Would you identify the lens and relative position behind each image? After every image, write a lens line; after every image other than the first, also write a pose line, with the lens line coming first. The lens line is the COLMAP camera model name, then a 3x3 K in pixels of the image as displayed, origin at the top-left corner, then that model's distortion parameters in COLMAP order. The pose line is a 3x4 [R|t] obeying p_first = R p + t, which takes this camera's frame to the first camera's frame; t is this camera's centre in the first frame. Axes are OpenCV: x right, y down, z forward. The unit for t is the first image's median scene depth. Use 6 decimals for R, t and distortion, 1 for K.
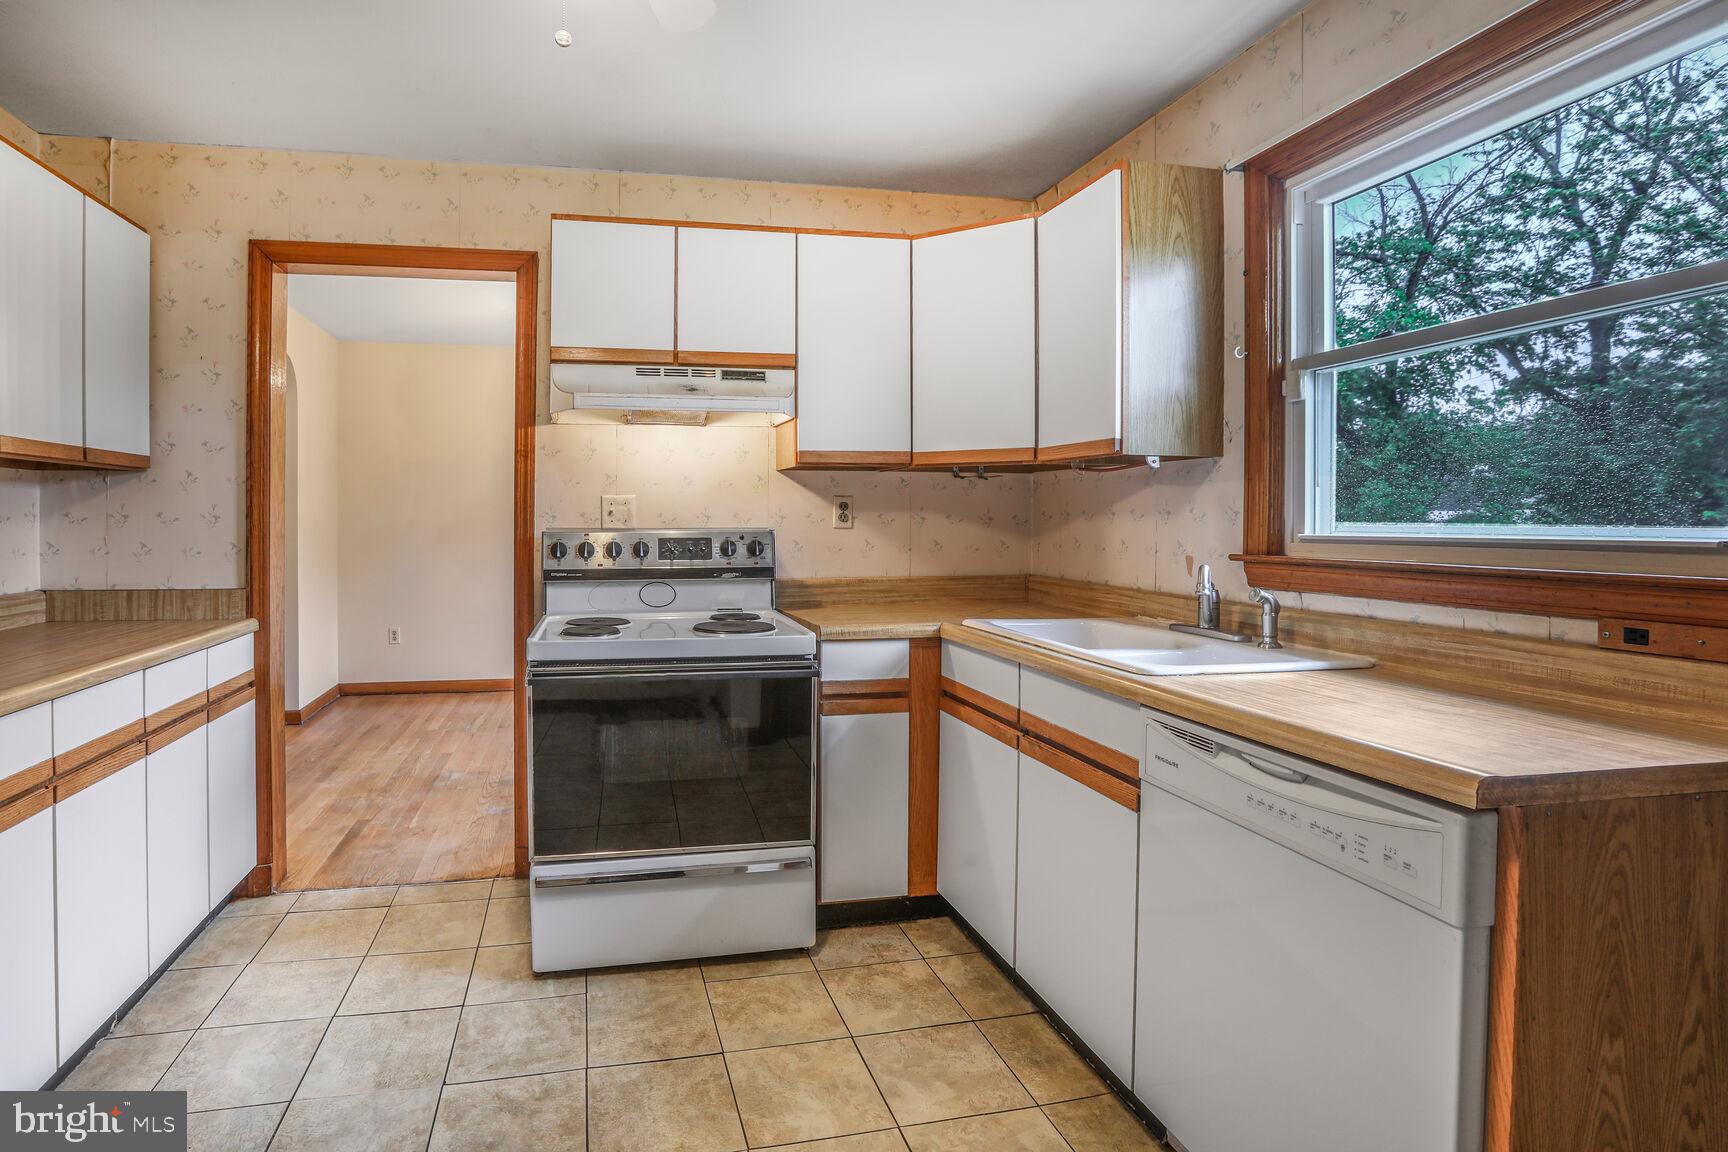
lens RADIAL K [[1109.2, 0, 864.0], [0, 1109.2, 576.0], [0, 0, 1]] dist [-0.001550, -0.000540]
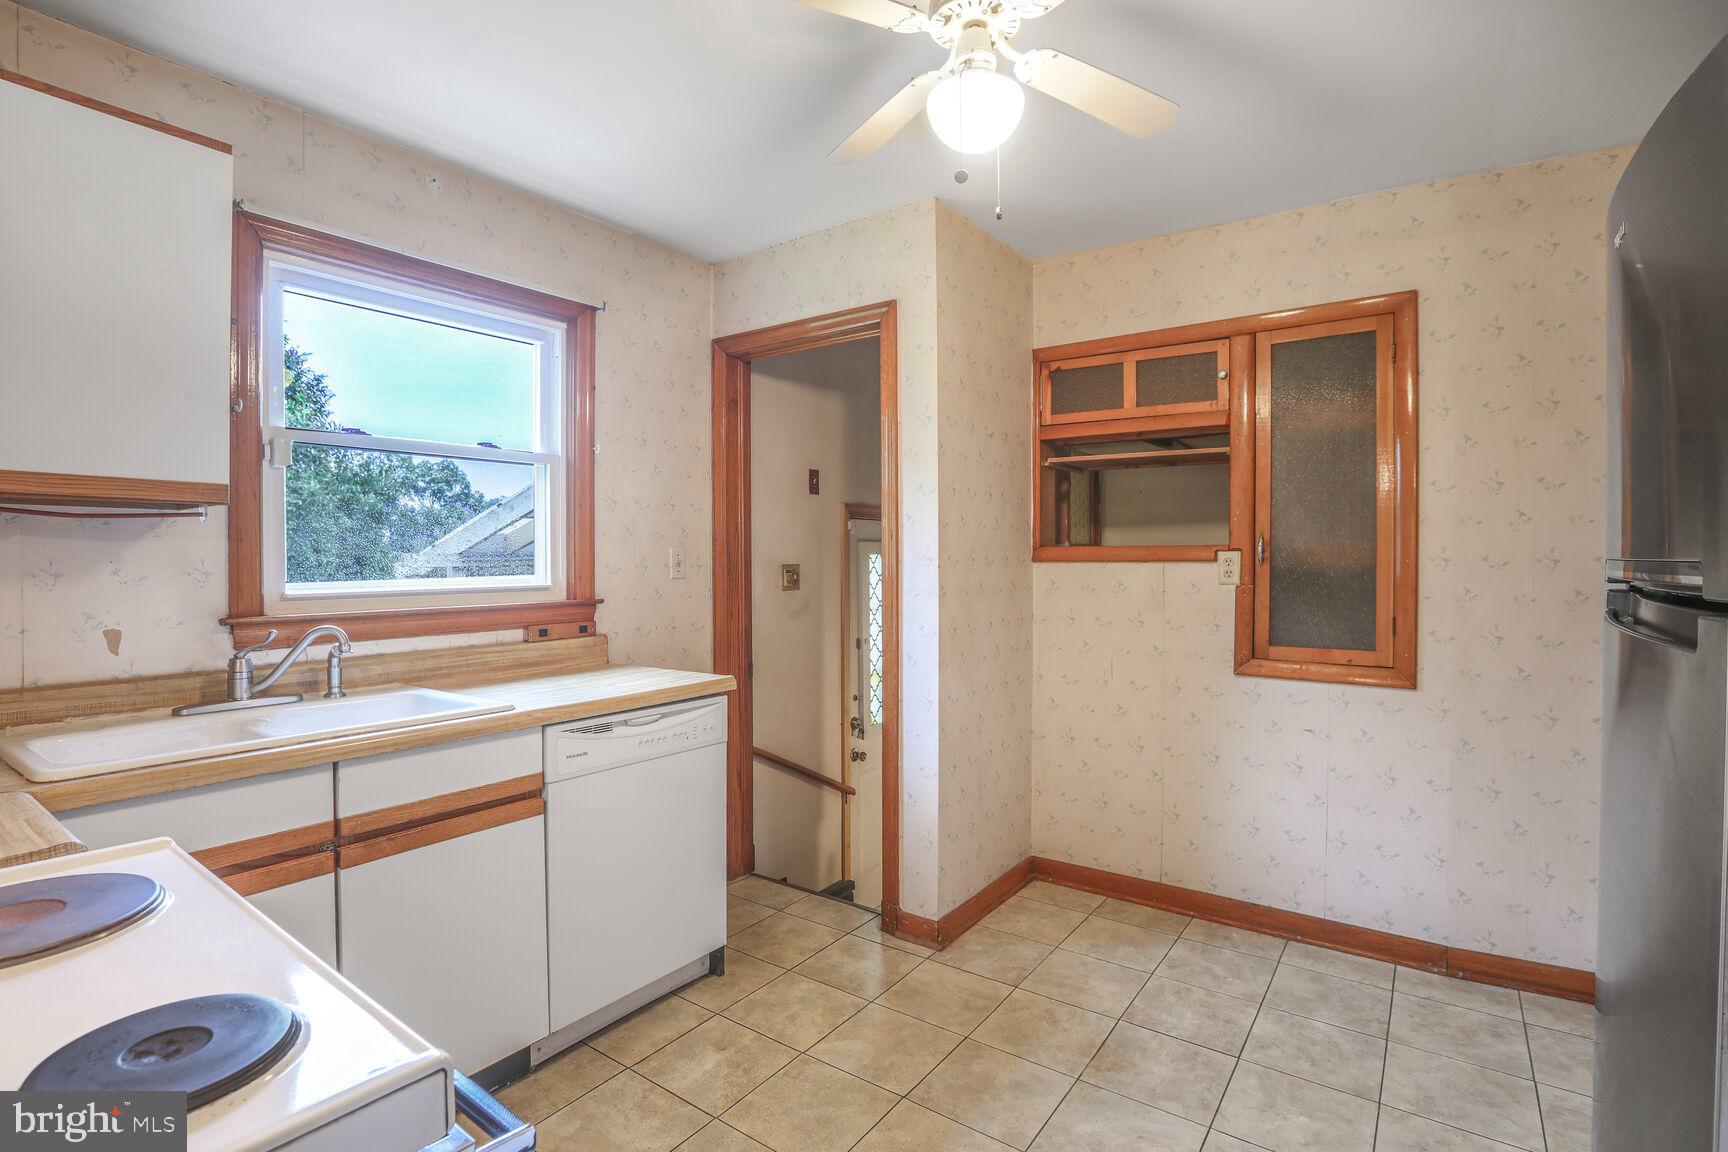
lens RADIAL K [[760.8, 0, 864.0], [0, 760.8, 576.0], [0, 0, 1]] dist [0.000372, 0.000041]
pose [[-0.676628, -0.011546, 0.736234, -0.625465], [0.038516, 0.997953, 0.051048, -0.084531], [-0.735317, 0.062898, -0.674799, 1.294831]]
